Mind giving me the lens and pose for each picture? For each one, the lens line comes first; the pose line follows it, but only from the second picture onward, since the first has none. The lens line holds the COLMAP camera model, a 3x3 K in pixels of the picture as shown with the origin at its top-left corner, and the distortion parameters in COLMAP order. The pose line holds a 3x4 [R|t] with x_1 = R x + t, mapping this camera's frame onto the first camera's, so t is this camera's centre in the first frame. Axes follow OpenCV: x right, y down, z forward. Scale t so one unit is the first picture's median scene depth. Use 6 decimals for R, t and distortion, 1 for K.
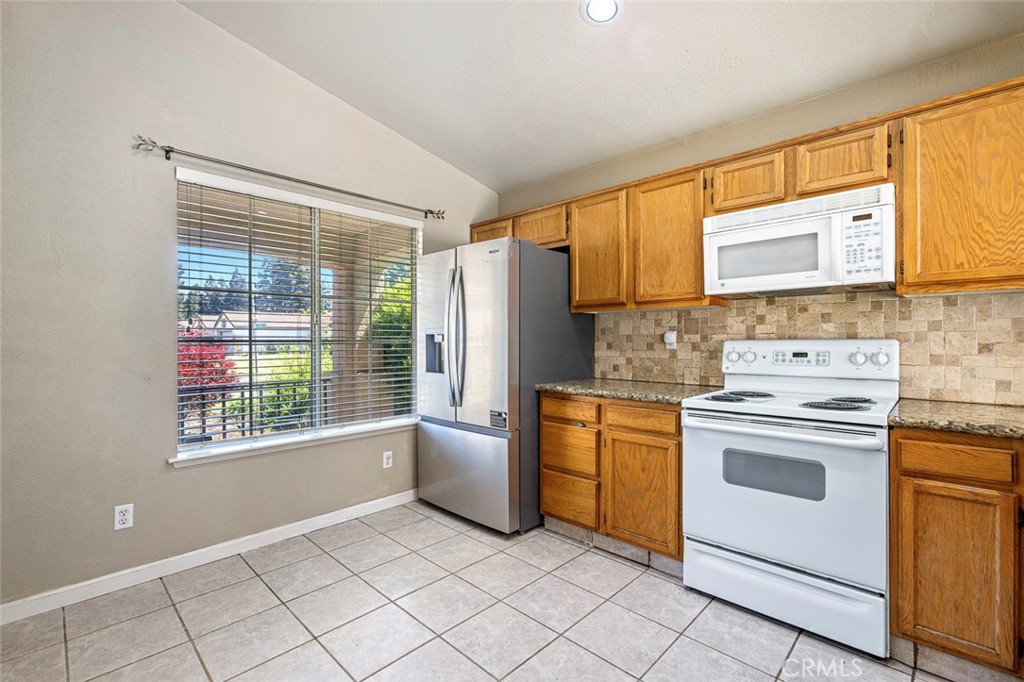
lens RADIAL K [[451.4, 0, 515.0], [0, 451.4, 341.0], [0, 0, 1]] dist [-0.003084, -0.000115]
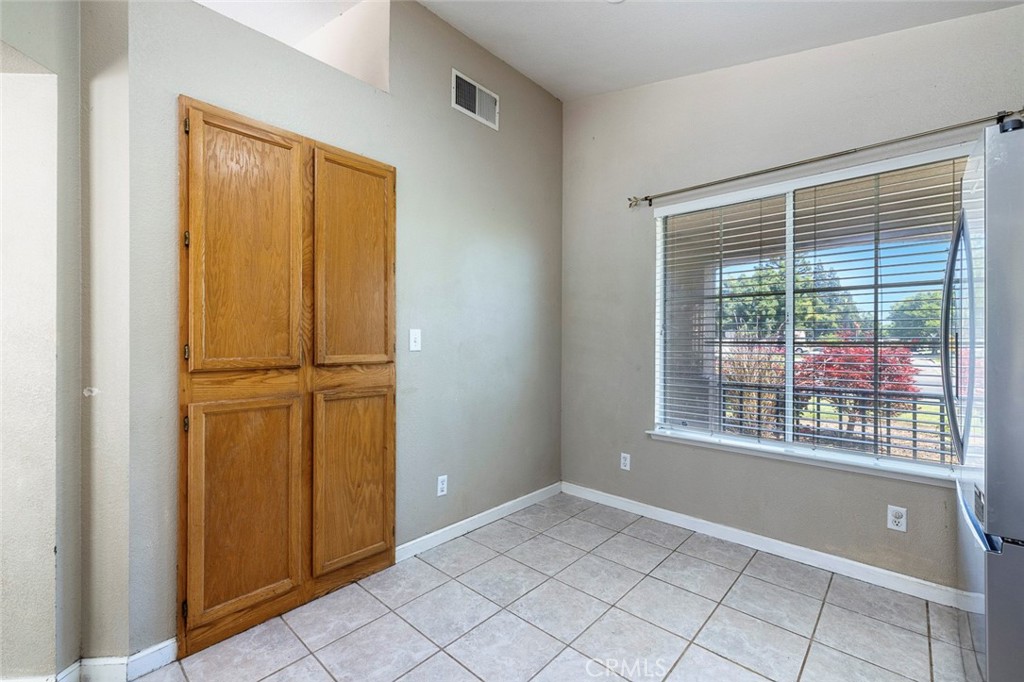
lens RADIAL K [[433.6, 0, 512.8], [0, 433.6, 339.5], [0, 0, 1]] dist [0.000150, 0.000275]
pose [[0.019766, 0.000036, -0.999805, 0.456626], [-0.006560, 0.999978, -0.000093, -0.003947], [0.999783, 0.006561, 0.019765, 0.516815]]
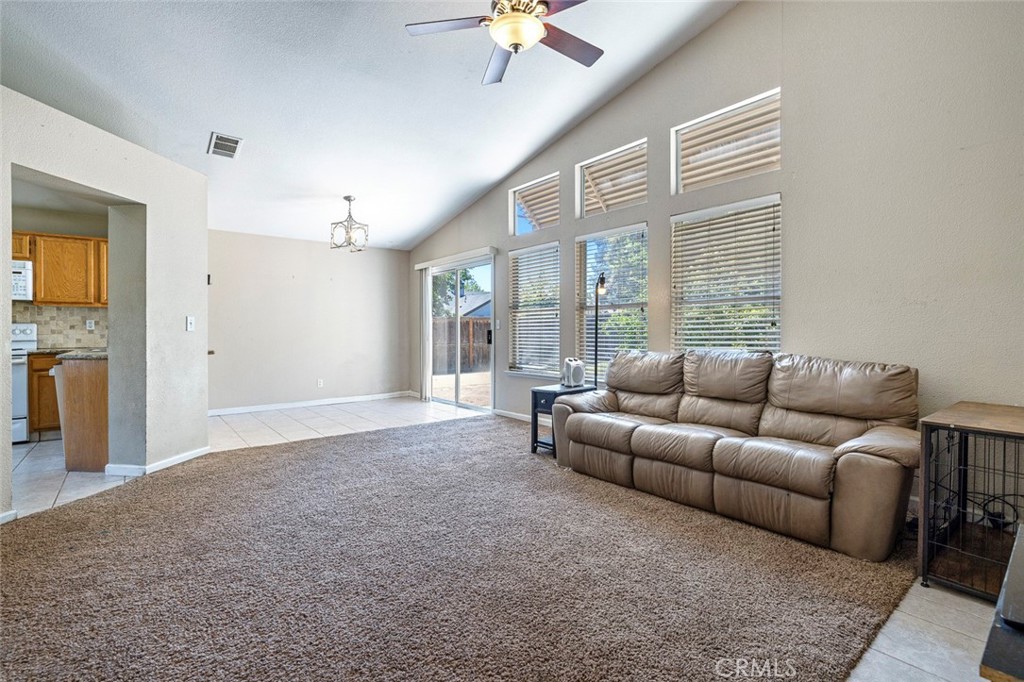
lens RADIAL K [[470.7, 0, 507.6], [0, 470.7, 332.2], [0, 0, 1]] dist [-0.000351, 0.000485]
pose [[0.137862, -0.000588, 0.990451, -1.034050], [0.005726, 0.999984, -0.000204, 0.046541], [-0.990435, 0.005700, 0.137863, -1.474773]]
